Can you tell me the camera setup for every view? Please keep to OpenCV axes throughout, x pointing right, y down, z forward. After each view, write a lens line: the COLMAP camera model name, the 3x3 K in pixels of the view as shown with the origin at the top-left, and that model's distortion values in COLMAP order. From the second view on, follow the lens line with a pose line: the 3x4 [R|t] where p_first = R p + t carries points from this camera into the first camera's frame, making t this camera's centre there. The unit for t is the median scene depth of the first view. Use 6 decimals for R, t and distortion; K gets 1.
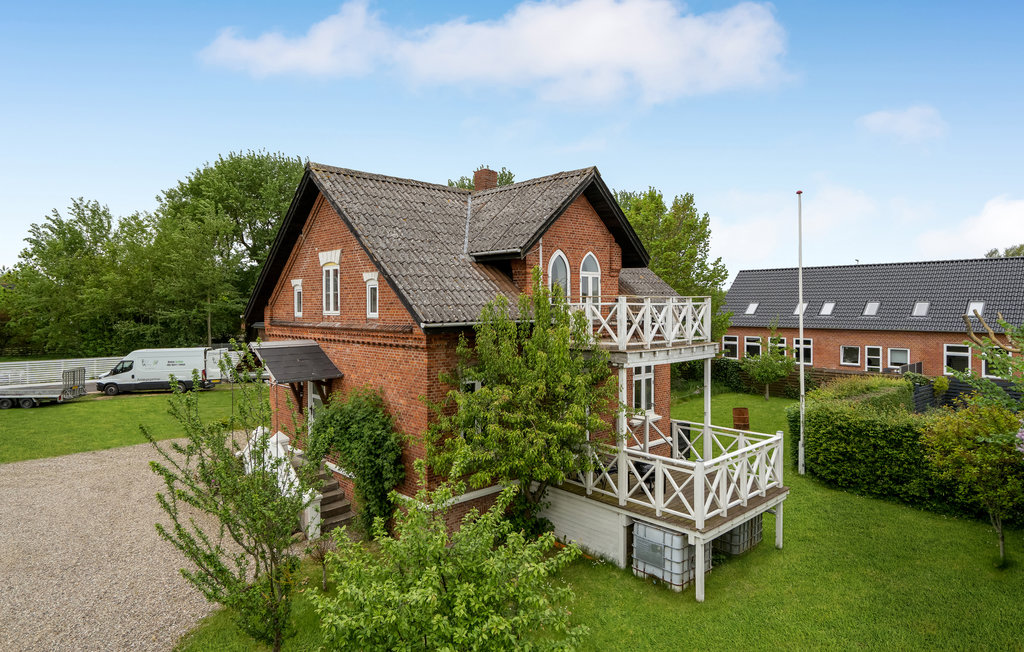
lens RADIAL K [[580.9, 0, 512.0], [0, 580.9, 326.0], [0, 0, 1]] dist [0.001410, 0.000048]
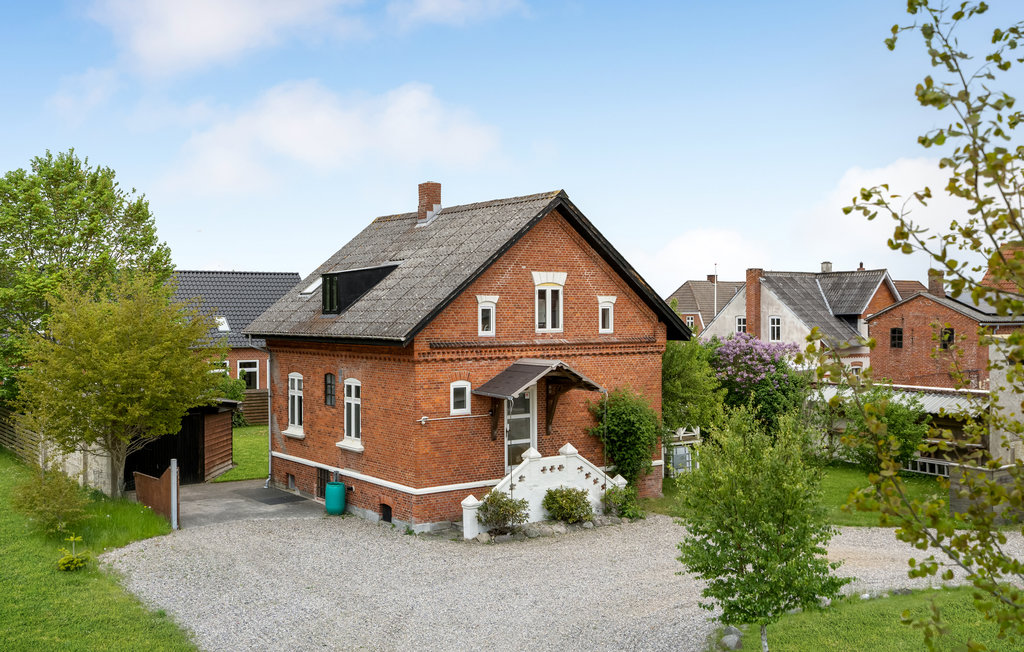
lens RADIAL K [[990.4, 0, 512.0], [0, 990.4, 326.0], [0, 0, 1]] dist [0.014367, 0.004826]
pose [[0.115215, -0.008990, 0.993300, -2.322910], [0.038223, 0.999259, 0.004610, -0.045784], [-0.992605, 0.037436, 0.115473, 0.944765]]
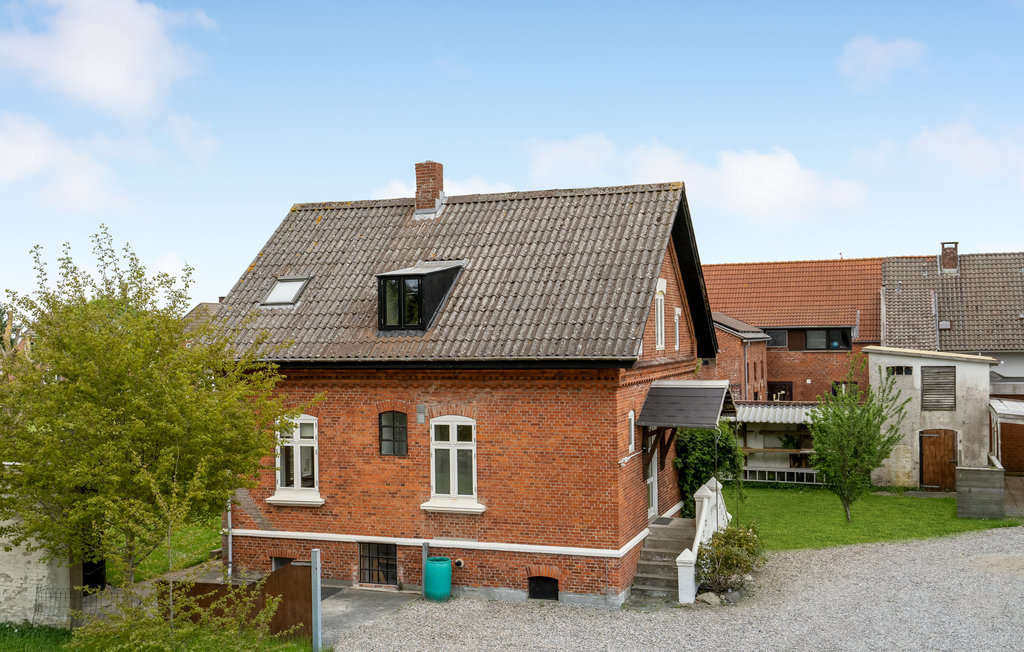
lens RADIAL K [[990.4, 0, 512.0], [0, 990.4, 326.0], [0, 0, 1]] dist [0.014367, 0.004826]
pose [[-0.457608, 0.010199, 0.889095, -1.746107], [0.052184, 0.998519, 0.015404, -0.096924], [-0.887621, 0.053446, -0.457463, 2.099776]]
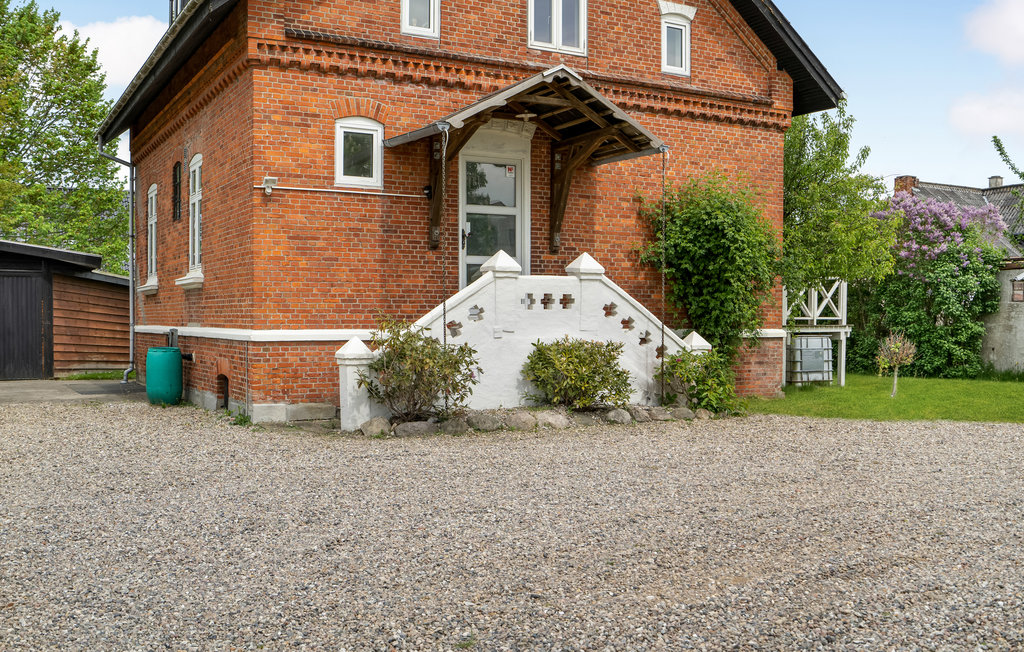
lens RADIAL K [[983.5, 0, 514.6], [0, 983.5, 357.9], [0, 0, 1]] dist [-0.090133, -0.001164]
pose [[0.233136, -0.038566, 0.971679, -1.326949], [0.032370, 0.998967, 0.031883, 0.257009], [-0.971905, 0.024020, 0.234144, 0.918415]]
